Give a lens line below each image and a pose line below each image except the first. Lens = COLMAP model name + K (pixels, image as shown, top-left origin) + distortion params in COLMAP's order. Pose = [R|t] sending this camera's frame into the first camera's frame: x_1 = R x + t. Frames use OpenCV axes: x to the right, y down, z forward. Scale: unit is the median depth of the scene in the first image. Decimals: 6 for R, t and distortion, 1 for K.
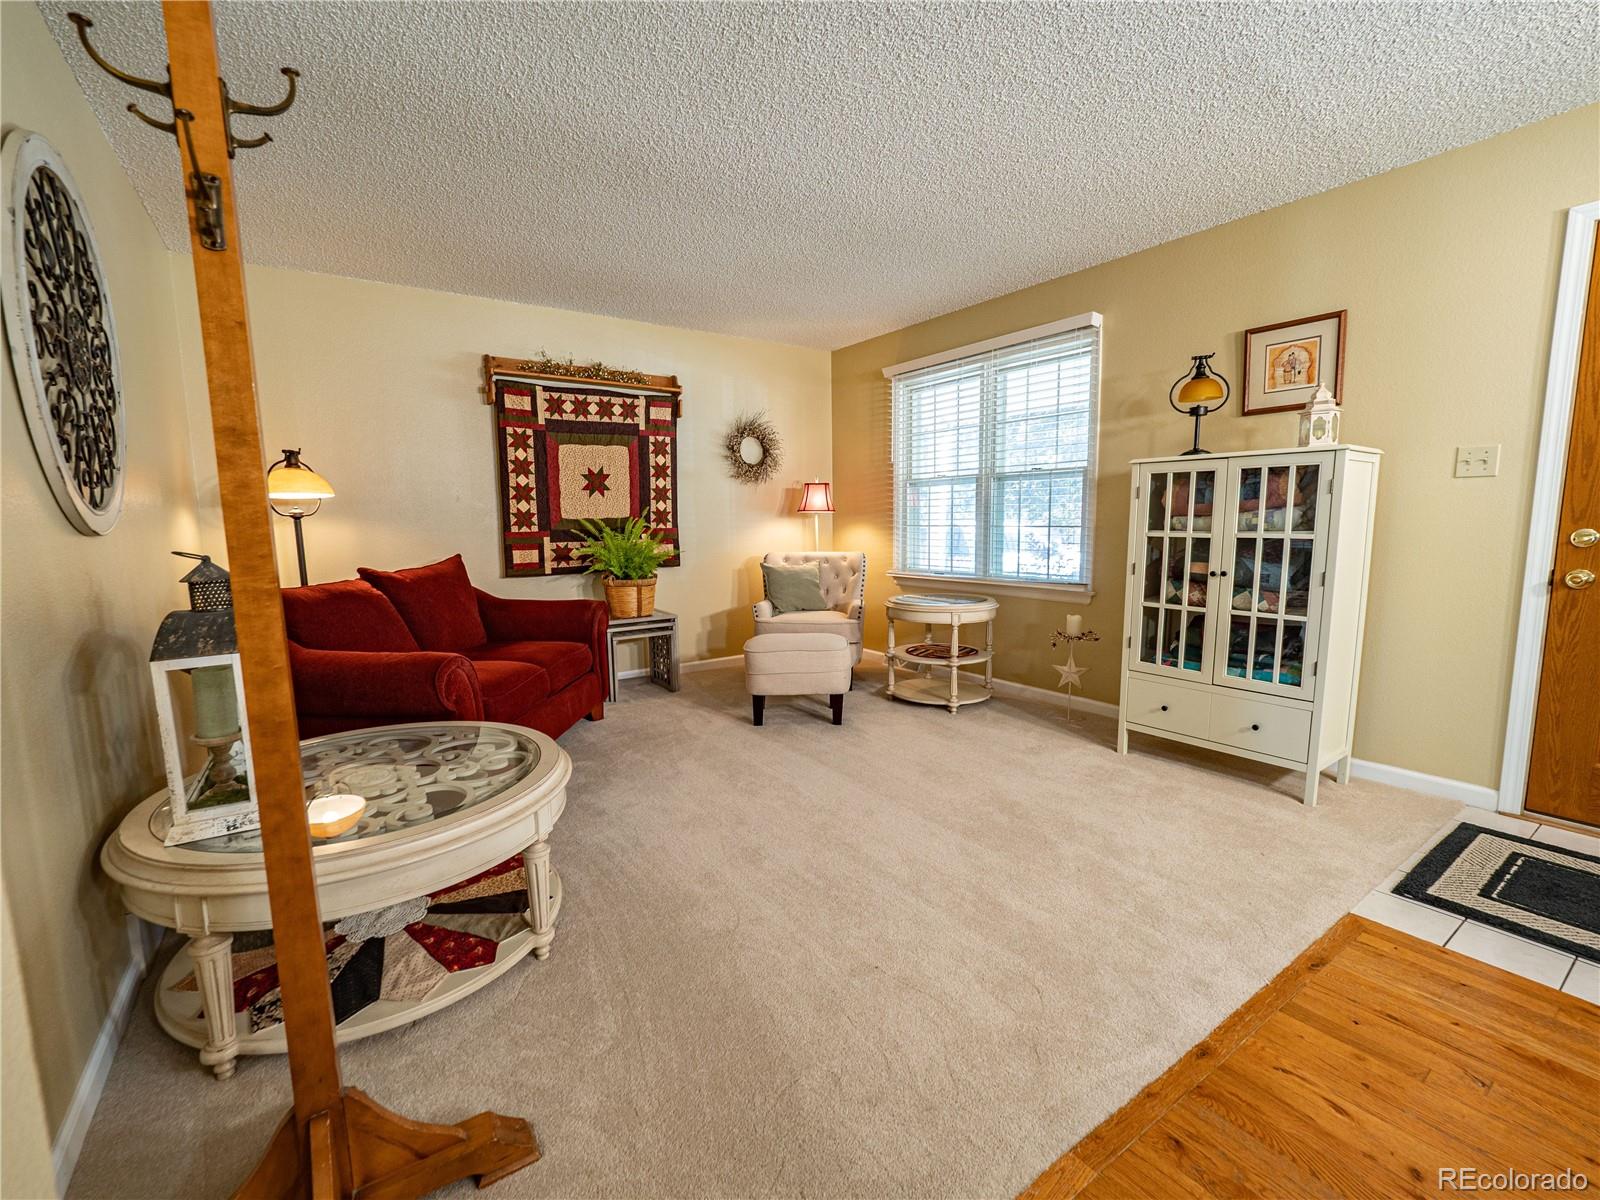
lens RADIAL K [[690.4, 0, 794.6], [0, 690.4, 606.3], [0, 0, 1]] dist [-0.007221, 0.001658]
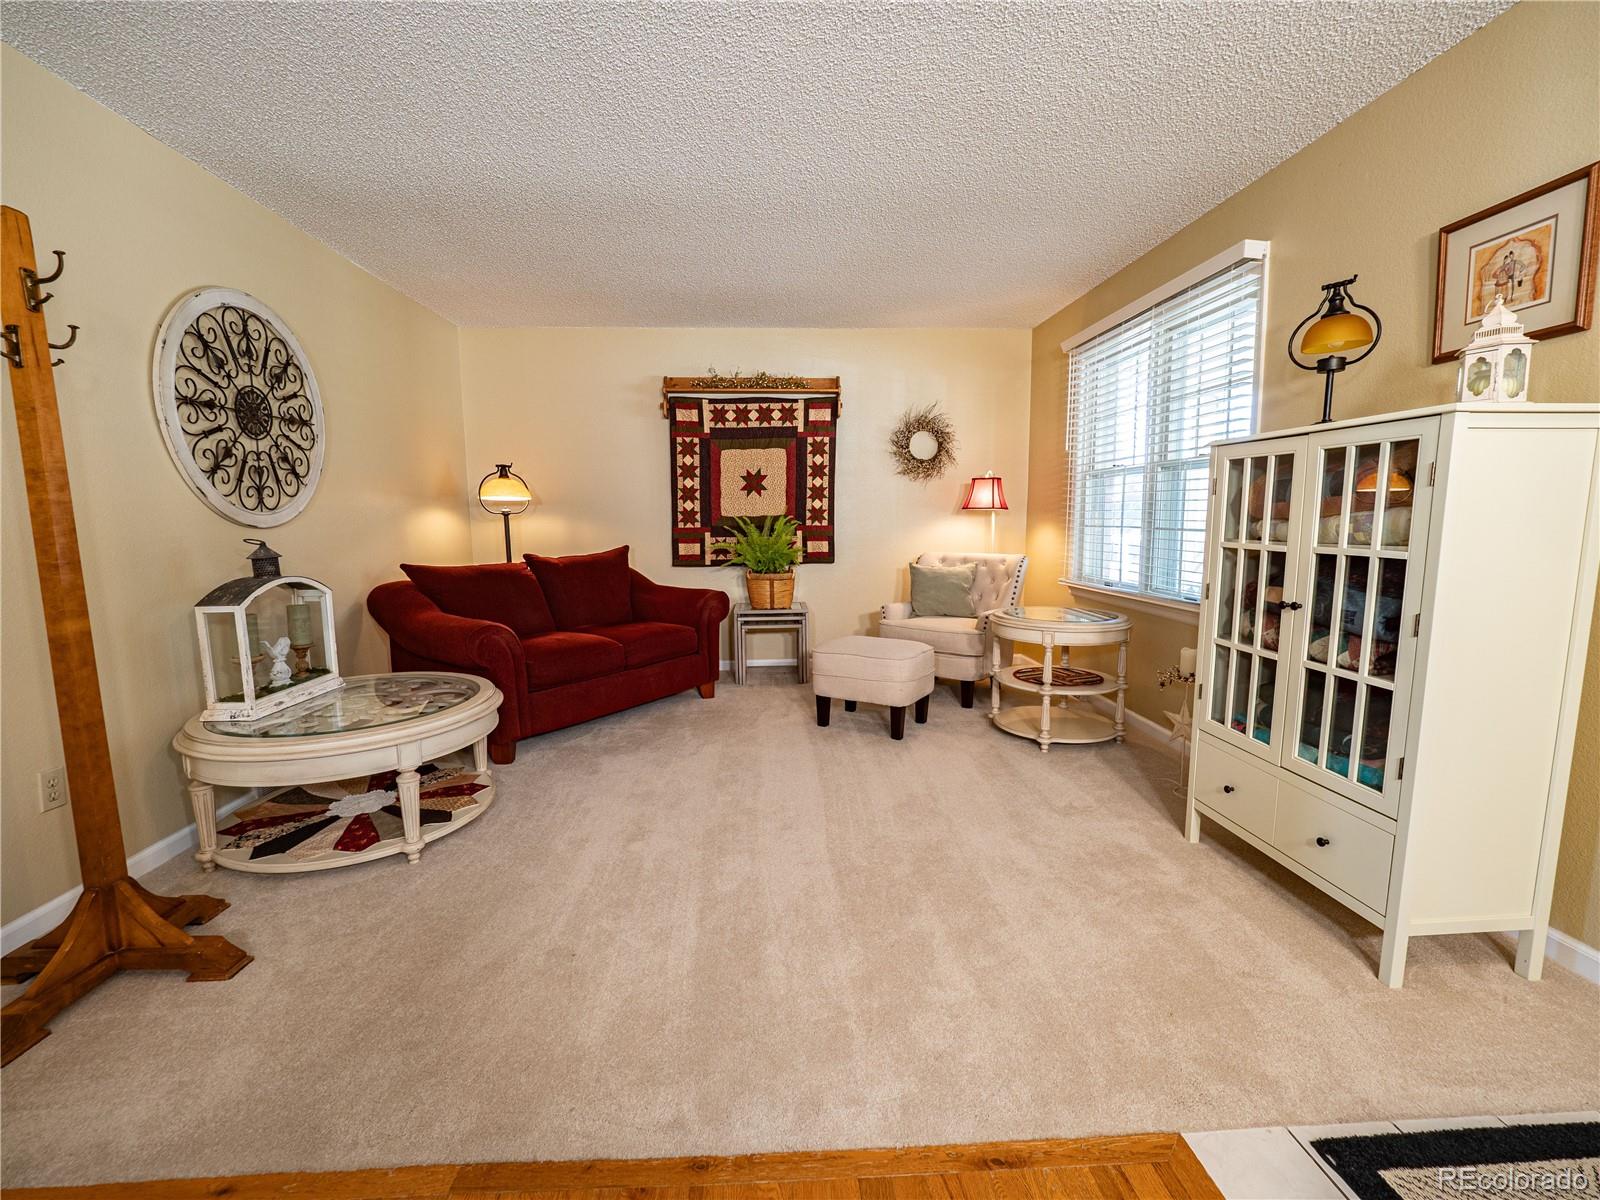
lens RADIAL K [[690.4, 0, 794.6], [0, 690.4, 600.5], [0, 0, 1]] dist [-0.007221, 0.001658]
pose [[0.852354, 0.068908, -0.518406, 0.477381], [-0.069376, 0.997419, 0.018513, -0.026566], [0.518343, 0.020185, 0.854934, 0.146057]]
